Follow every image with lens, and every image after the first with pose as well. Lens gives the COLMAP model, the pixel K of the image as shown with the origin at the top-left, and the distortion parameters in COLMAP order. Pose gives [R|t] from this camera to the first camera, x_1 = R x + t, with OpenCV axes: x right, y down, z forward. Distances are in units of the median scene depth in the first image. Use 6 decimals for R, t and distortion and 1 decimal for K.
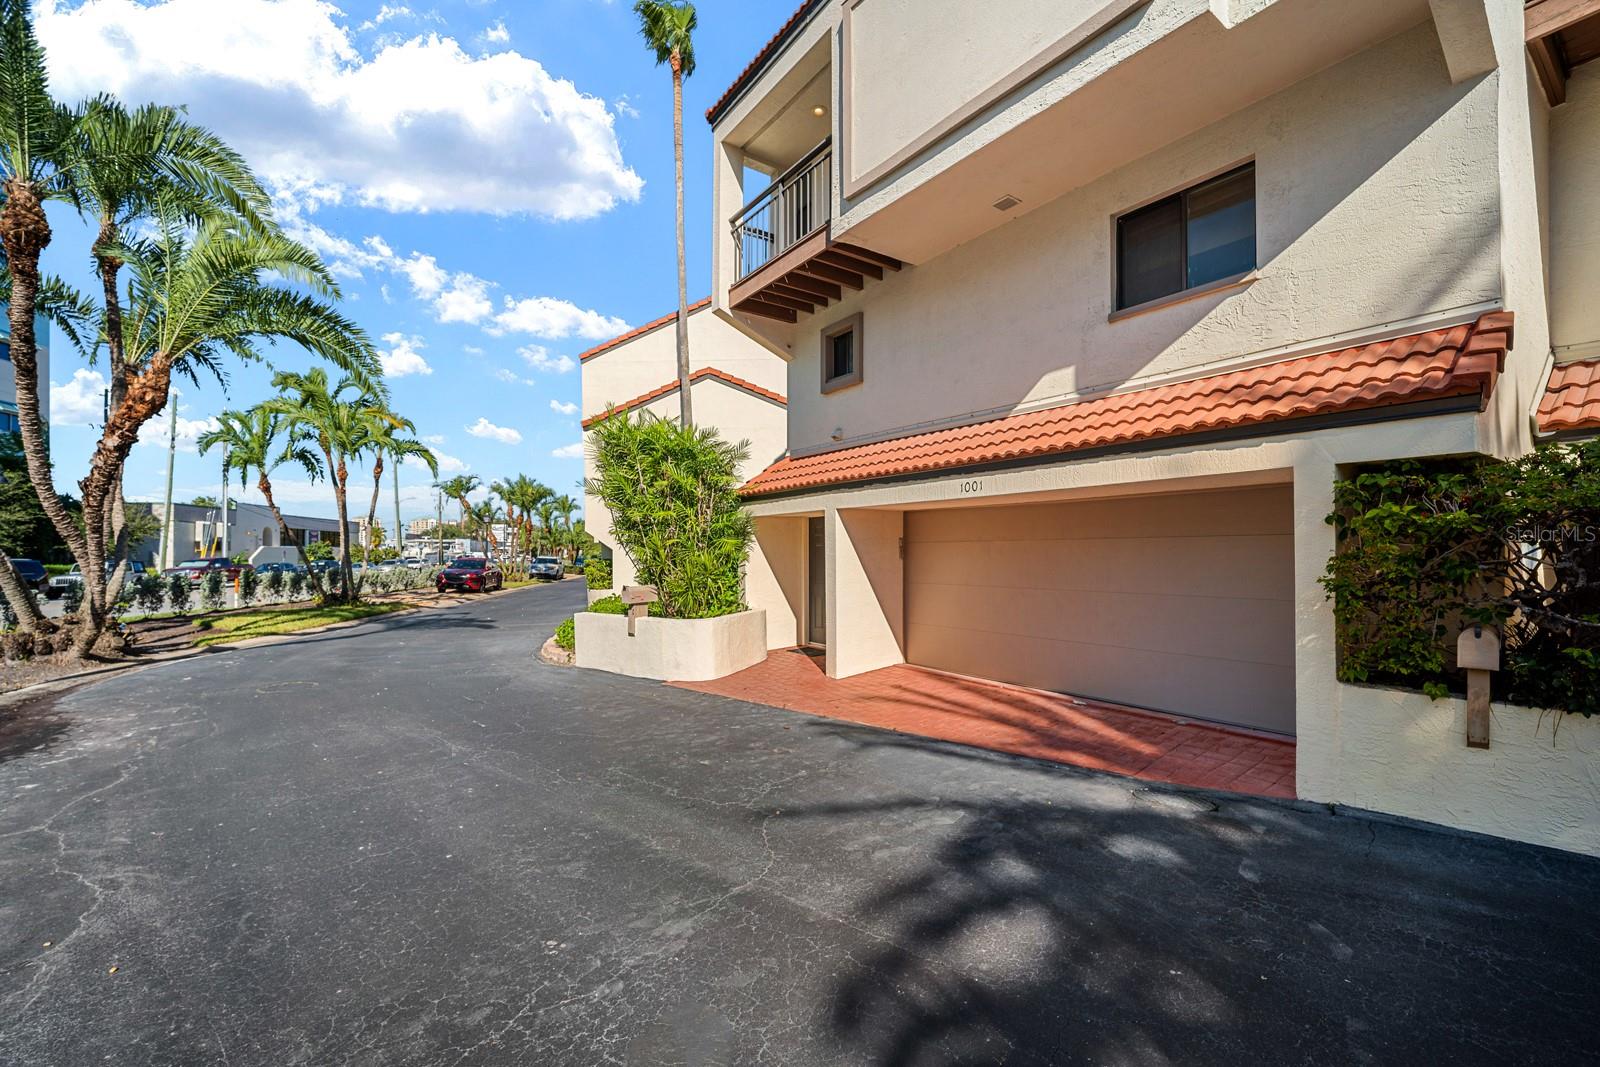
lens RADIAL K [[669.0, 0, 773.2], [0, 669.0, 548.2], [0, 0, 1]] dist [-0.003812, -0.000322]
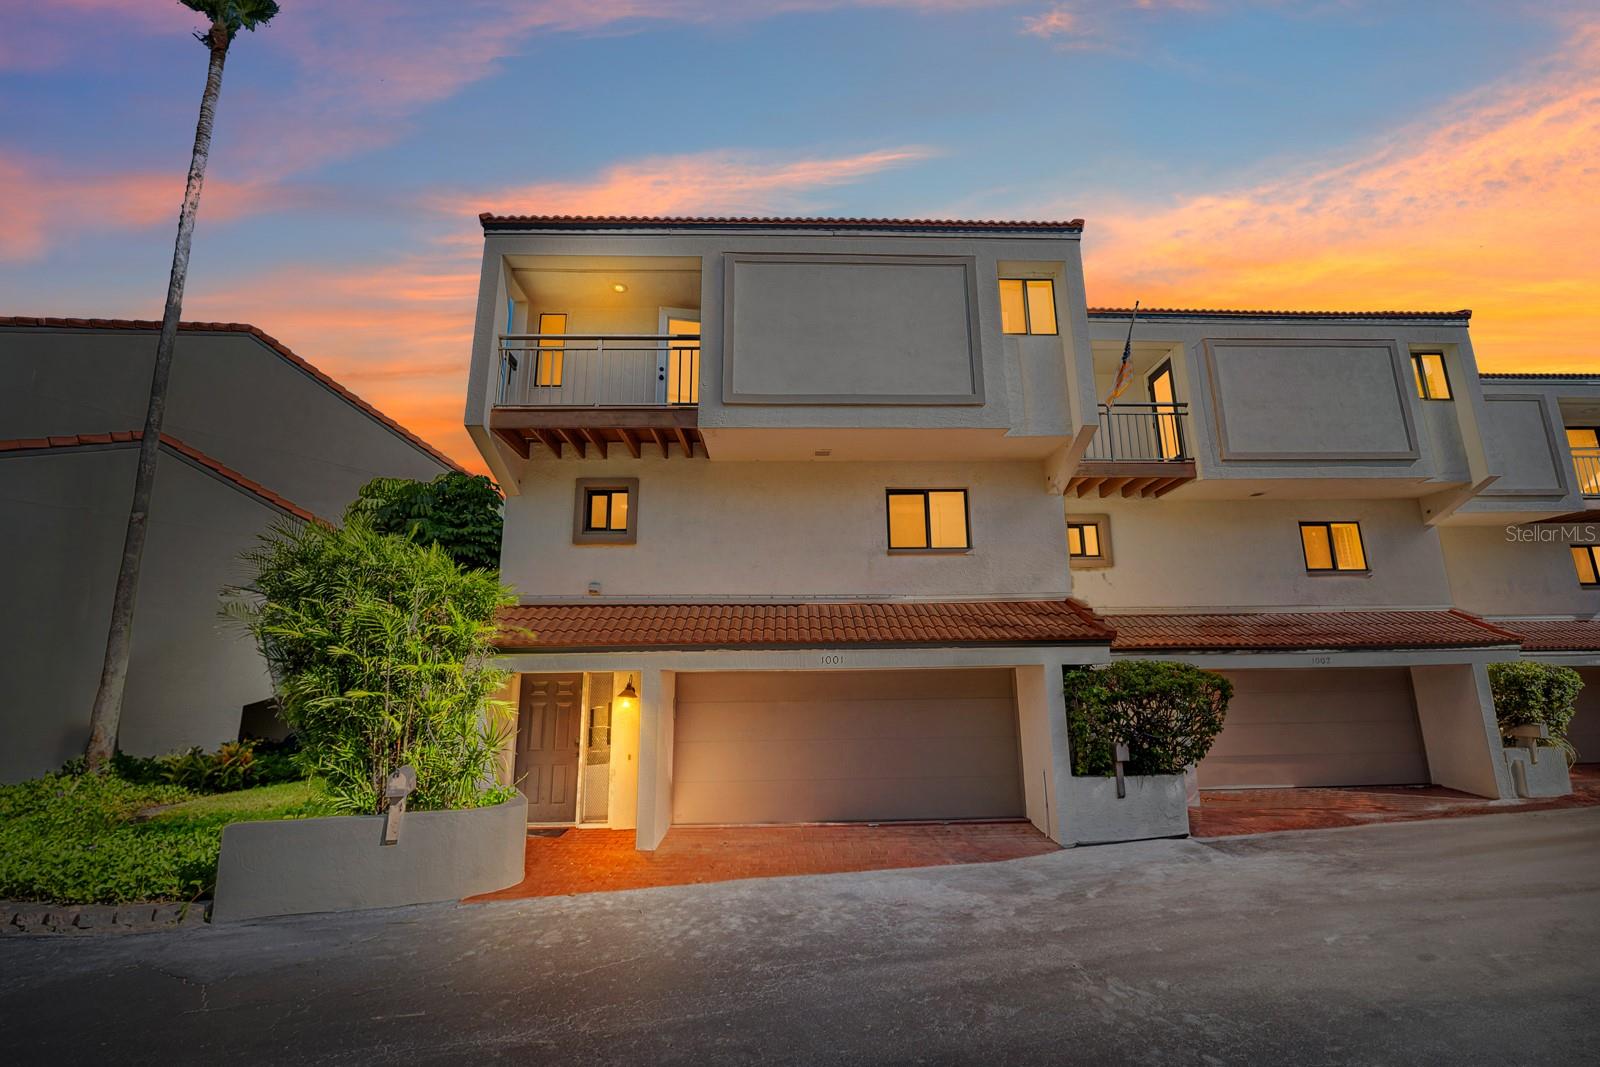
lens RADIAL K [[693.6, 0, 806.0], [0, 693.6, 543.3], [0, 0, 1]] dist [-0.021791, -0.000540]
pose [[0.530983, 0.185520, 0.826825, -0.821244], [0.005112, 0.975021, -0.222055, -0.014290], [-0.847367, 0.122134, 0.516771, 0.309774]]
